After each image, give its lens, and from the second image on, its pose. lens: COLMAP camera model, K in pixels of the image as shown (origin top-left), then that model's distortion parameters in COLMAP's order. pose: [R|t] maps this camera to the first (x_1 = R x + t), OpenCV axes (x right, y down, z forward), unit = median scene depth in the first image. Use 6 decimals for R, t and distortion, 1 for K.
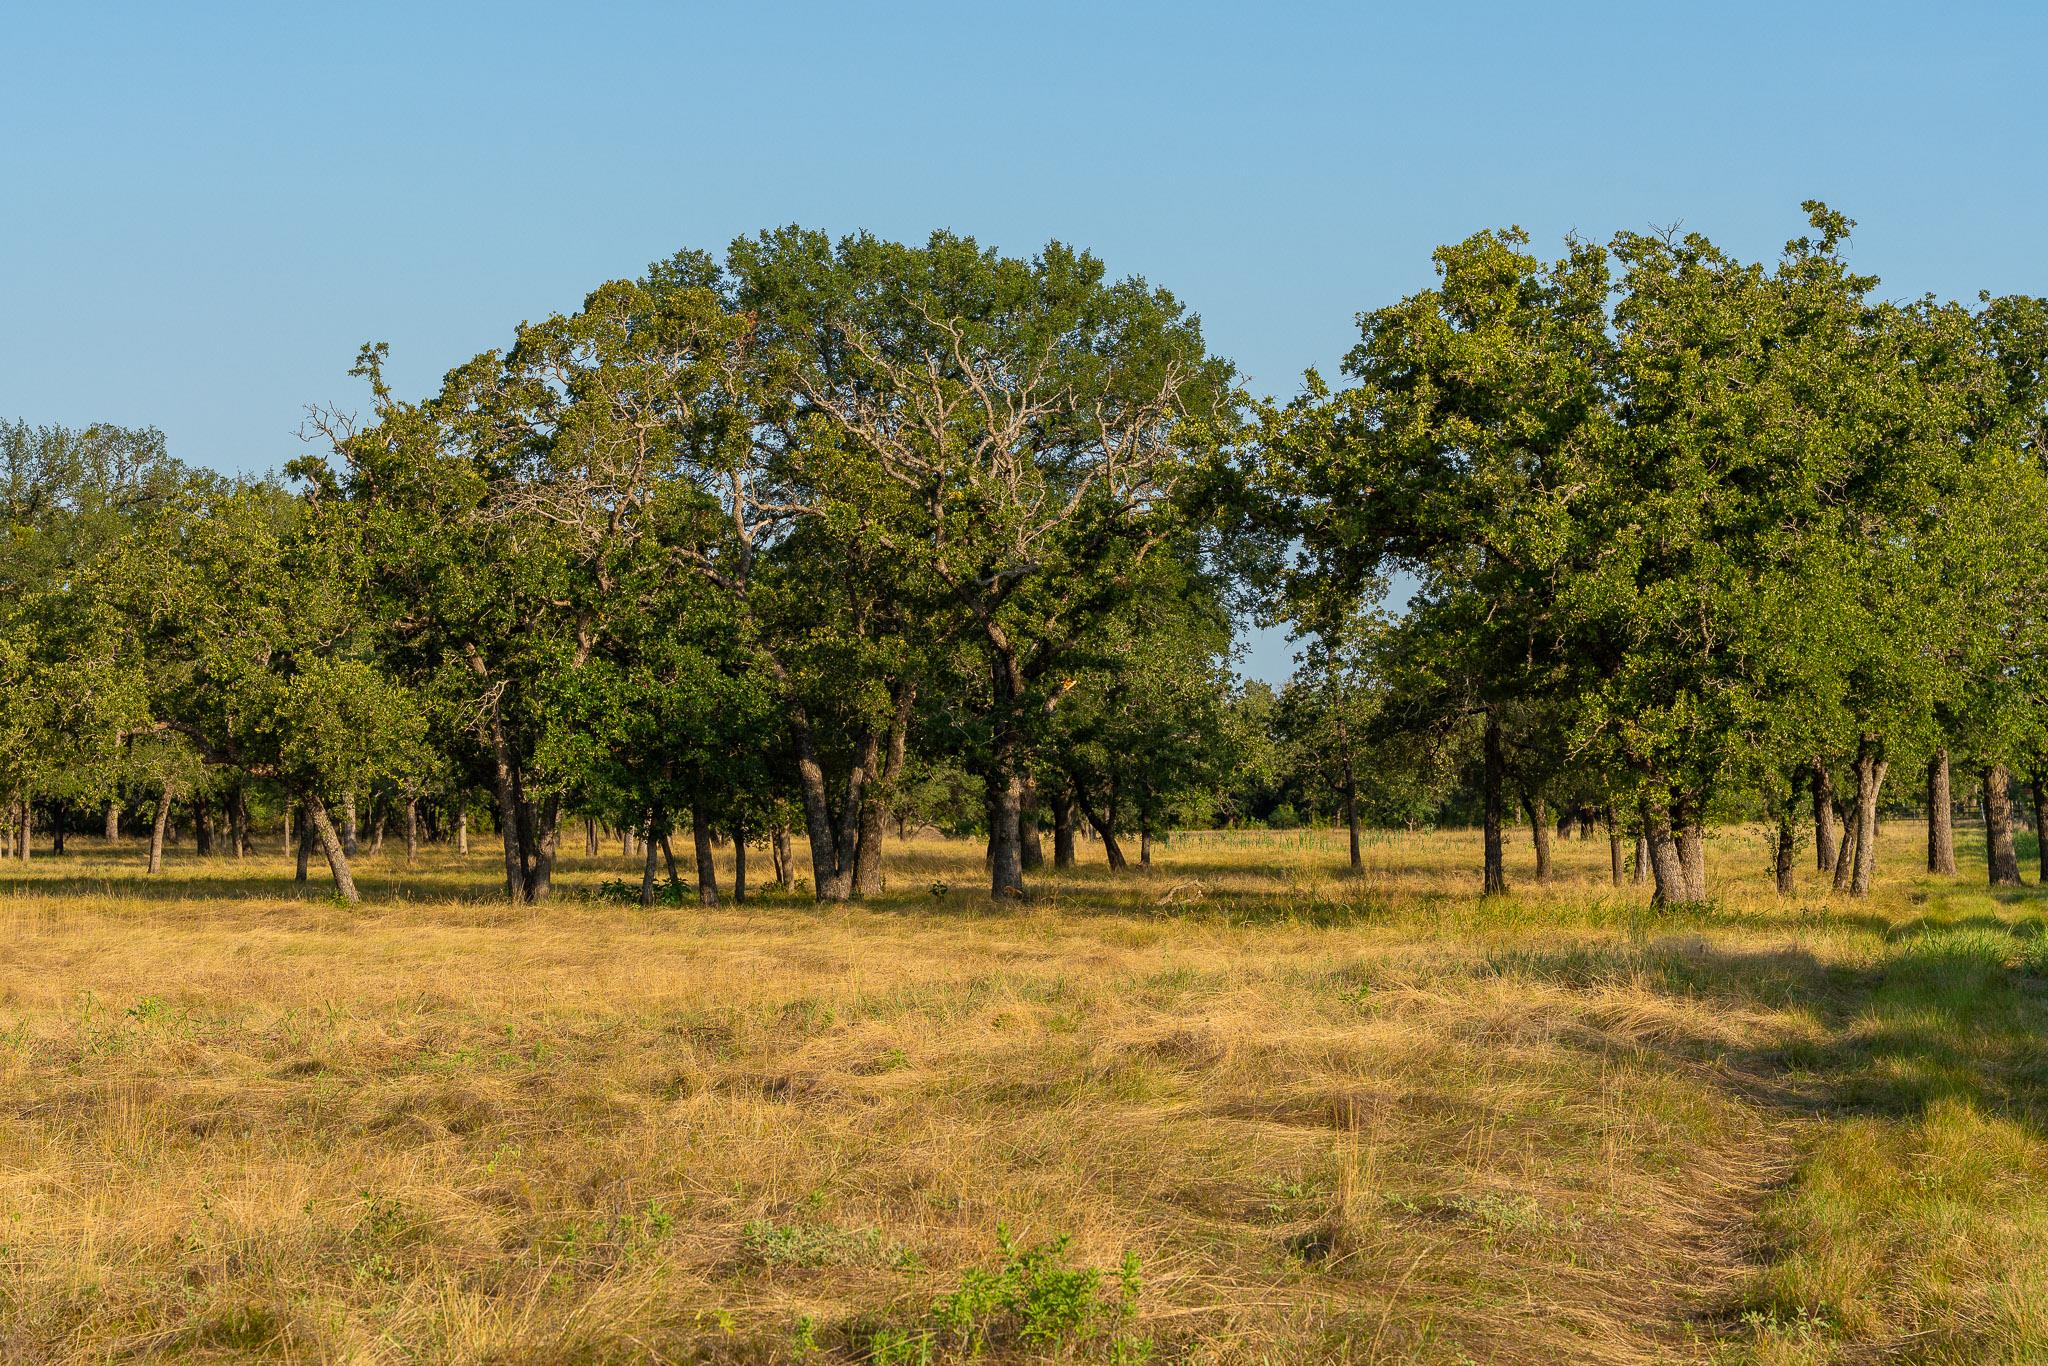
lens RADIAL K [[3561.1, 0, 1022.5], [0, 3561.1, 676.0], [0, 0, 1]] dist [0.015006, 0.000000]
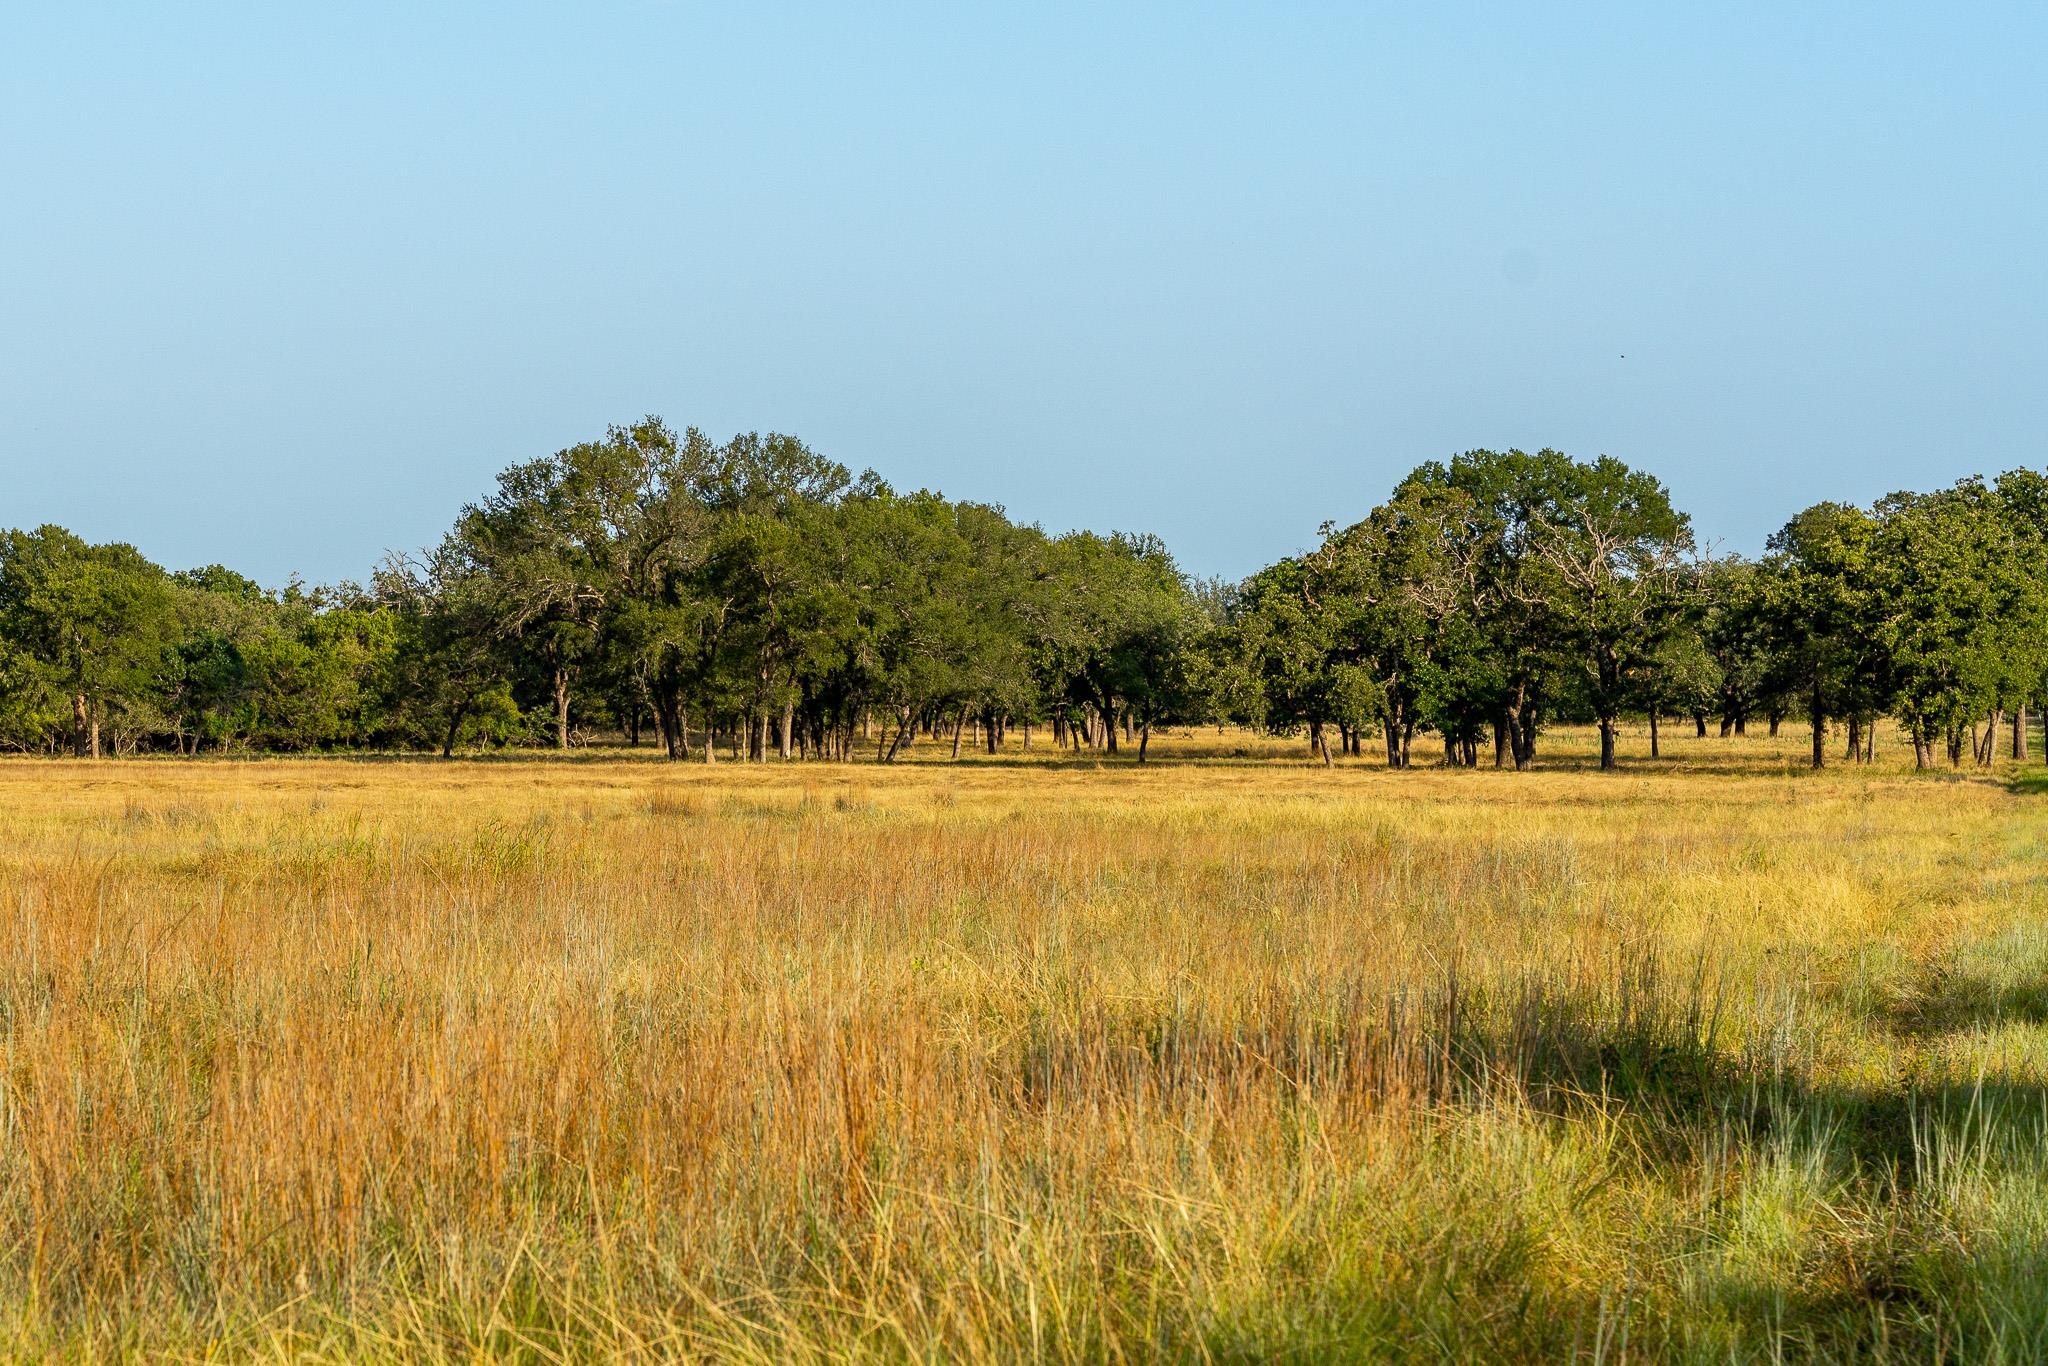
lens RADIAL K [[3975.8, 0, 1024.3], [0, 3975.8, 691.5], [0, 0, 1]] dist [0.056059, 0.000000]
pose [[0.999924, 0.001332, 0.012288, -0.447318], [-0.001790, 0.999301, 0.037331, -0.087722], [-0.012230, -0.037350, 0.999227, -1.658054]]
